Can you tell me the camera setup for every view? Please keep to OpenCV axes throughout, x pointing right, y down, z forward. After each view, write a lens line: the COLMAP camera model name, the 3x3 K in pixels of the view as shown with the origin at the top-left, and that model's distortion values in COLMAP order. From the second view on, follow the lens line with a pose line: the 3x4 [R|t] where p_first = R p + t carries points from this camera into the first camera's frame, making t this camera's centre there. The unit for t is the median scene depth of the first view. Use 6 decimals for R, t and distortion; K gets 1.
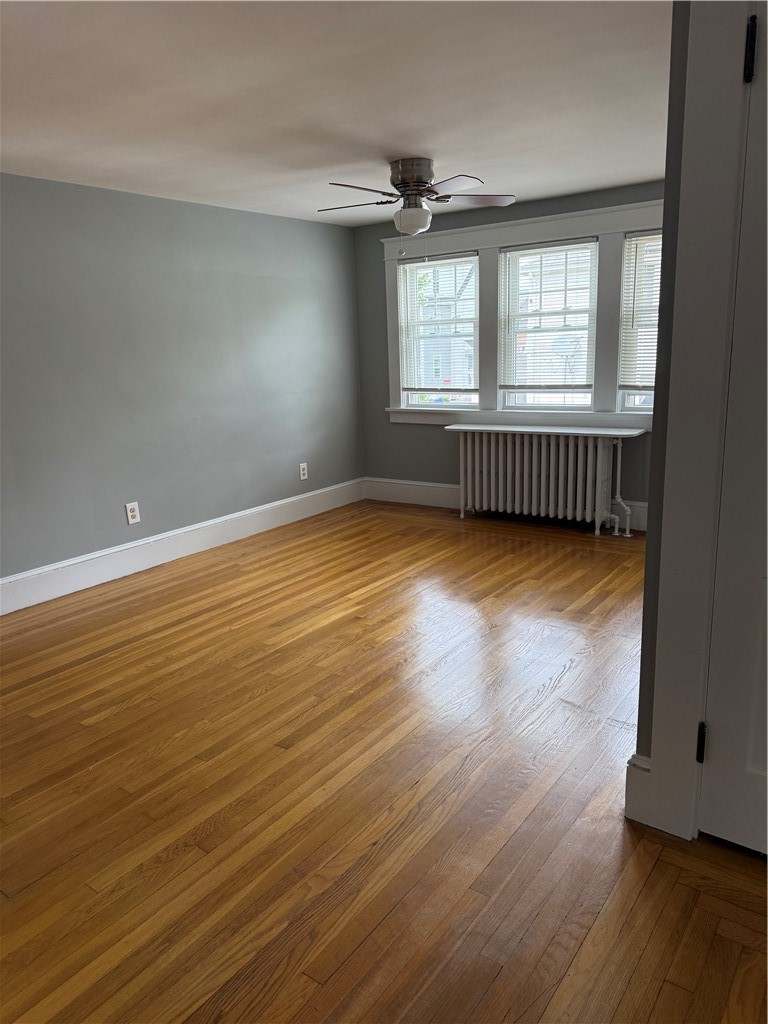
lens RADIAL K [[717.4, 0, 382.5], [0, 717.4, 516.7], [0, 0, 1]] dist [0.179689, -0.395131]
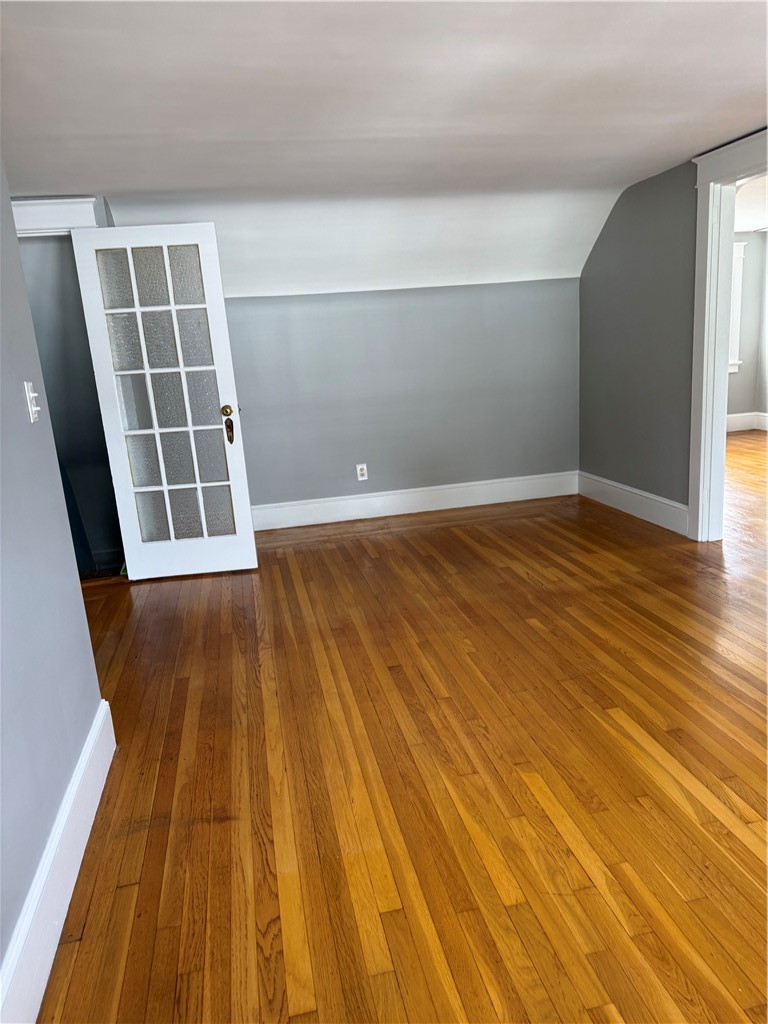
lens RADIAL K [[717.4, 0, 382.5], [0, 717.4, 516.7], [0, 0, 1]] dist [0.179689, -0.395131]
pose [[-0.670823, 0.258508, -0.695104, 0.414026], [-0.076904, 0.907980, 0.411895, -0.263102], [0.737619, 0.329765, -0.589214, 1.009355]]
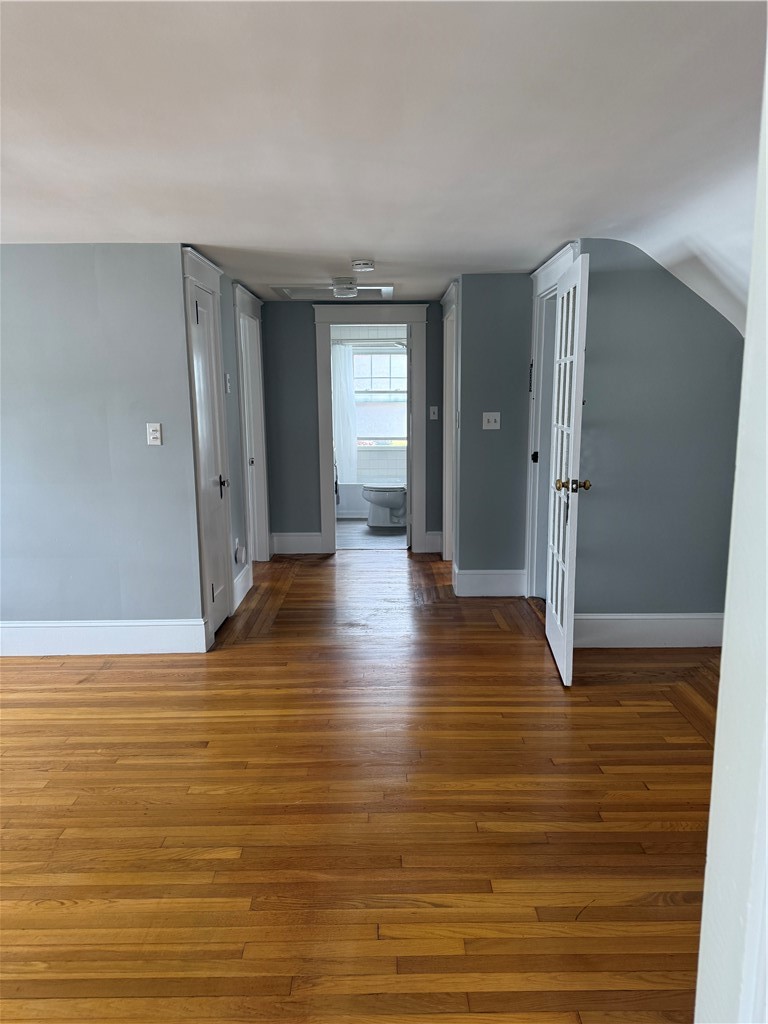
lens RADIAL K [[714.0, 0, 384.0], [0, 714.0, 512.0], [0, 0, 1]] dist [-0.010782, -0.005298]
pose [[-0.592084, -0.088943, 0.800953, -0.769985], [0.218661, 0.938875, 0.265898, -0.189690], [-0.775644, 0.332571, -0.536444, 0.794099]]
